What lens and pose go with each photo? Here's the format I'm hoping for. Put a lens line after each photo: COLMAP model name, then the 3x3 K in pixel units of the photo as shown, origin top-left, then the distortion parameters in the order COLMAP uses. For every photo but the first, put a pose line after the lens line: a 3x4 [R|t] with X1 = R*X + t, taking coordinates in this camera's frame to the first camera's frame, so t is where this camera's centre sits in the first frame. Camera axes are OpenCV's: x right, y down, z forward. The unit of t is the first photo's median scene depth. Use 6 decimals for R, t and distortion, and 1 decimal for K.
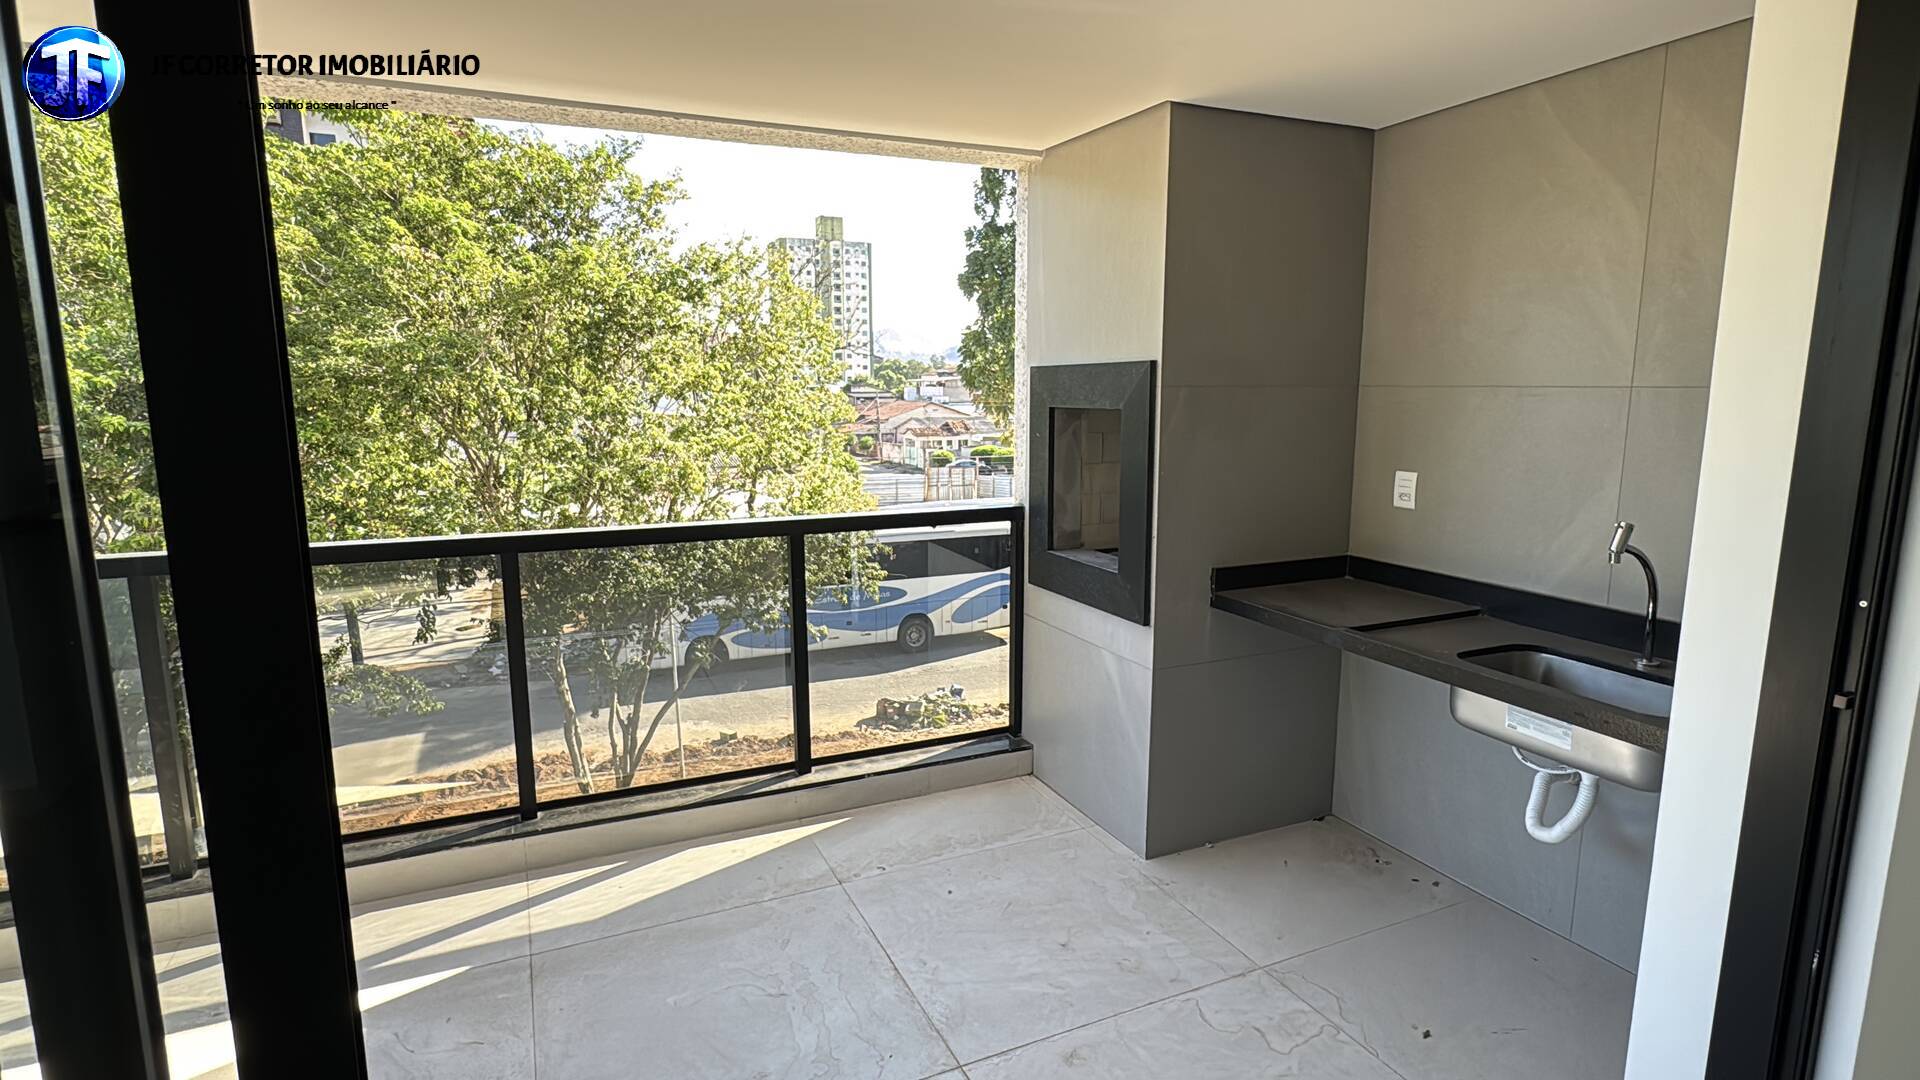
lens RADIAL K [[963.0, 0, 965.5], [0, 963.0, 541.3], [0, 0, 1]] dist [-0.006073, 0.000770]
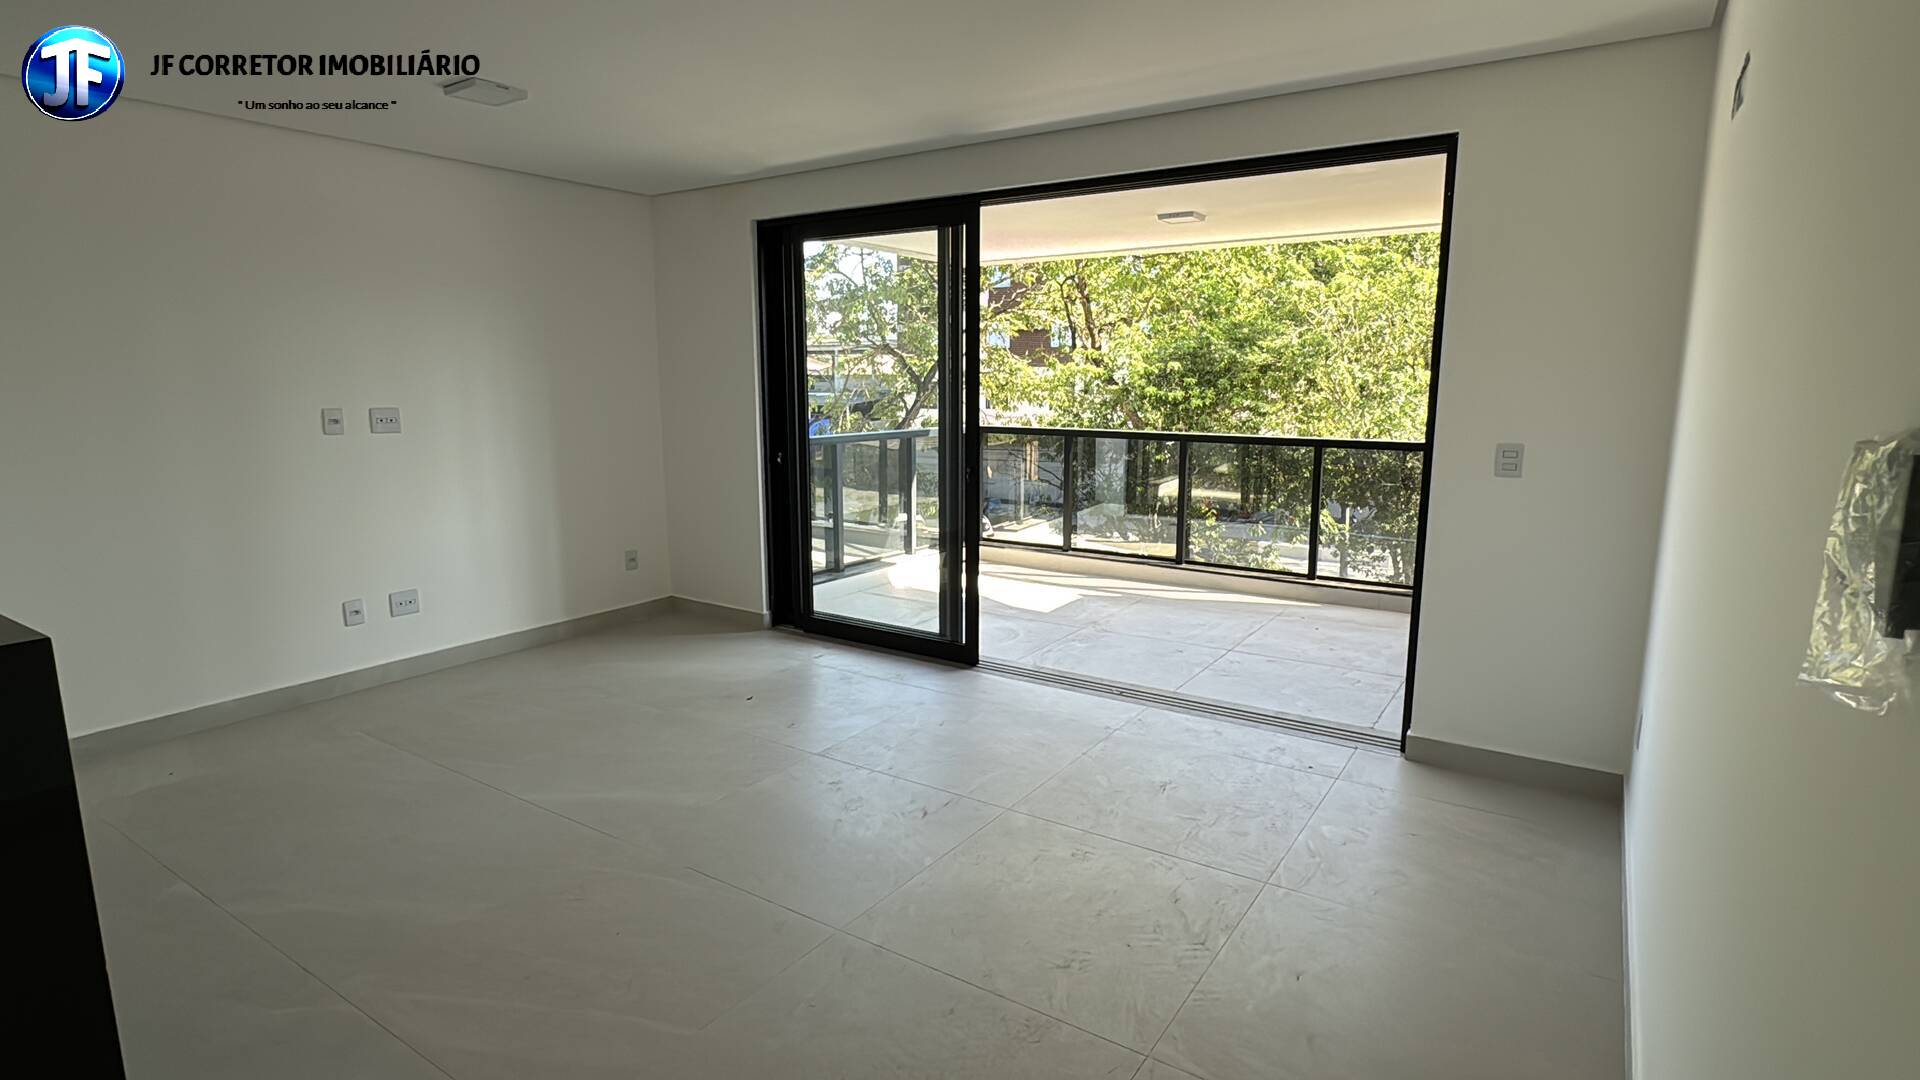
lens RADIAL K [[963.0, 0, 960.3], [0, 963.0, 537.2], [0, 0, 1]] dist [-0.006073, 0.000770]
pose [[0.523481, 0.142363, -0.840059, 0.639249], [-0.139731, 0.986938, 0.080181, 0.068688], [0.840501, 0.075410, 0.536536, -0.343232]]
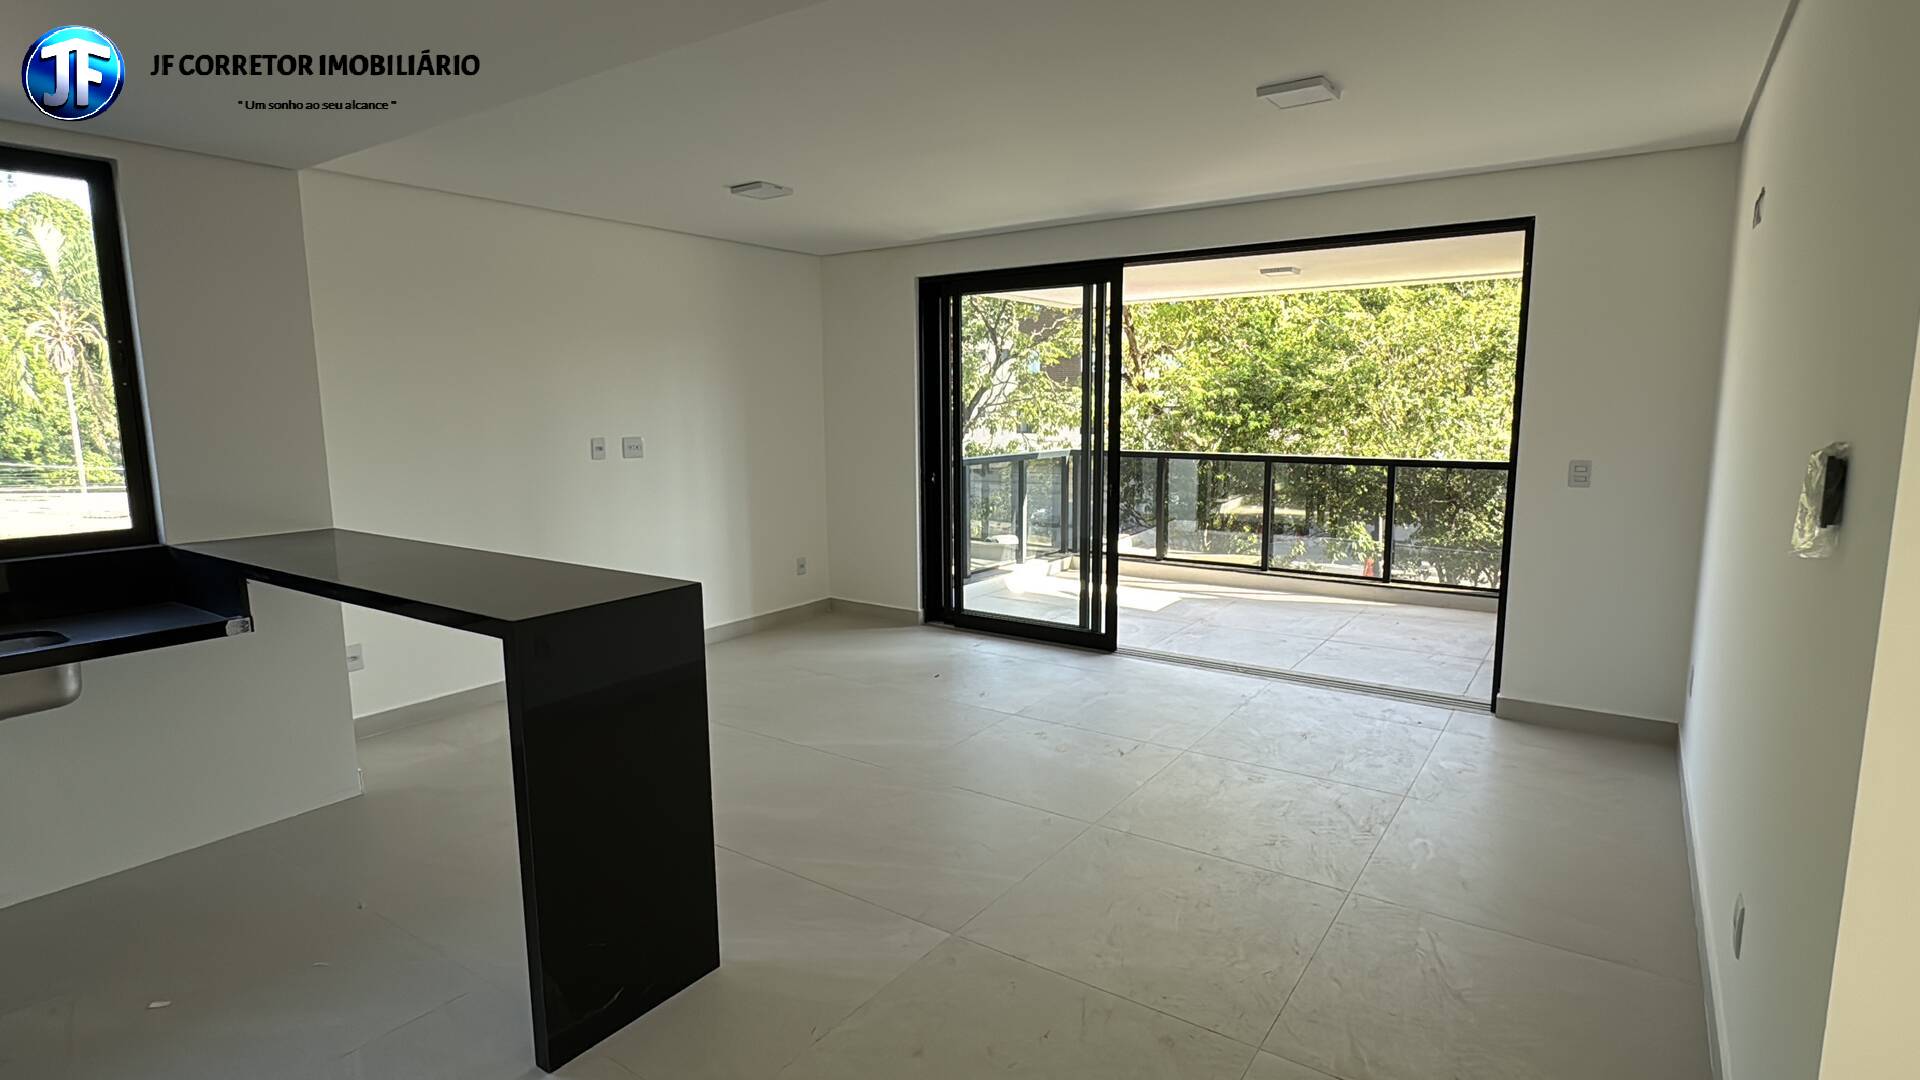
lens RADIAL K [[963.0, 0, 962.0], [0, 963.0, 537.9], [0, 0, 1]] dist [-0.006073, 0.000770]
pose [[0.507891, 0.119285, -0.853122, 0.712306], [-0.133312, 0.989319, 0.058963, 0.092836], [0.851043, 0.083785, 0.518368, -0.540874]]
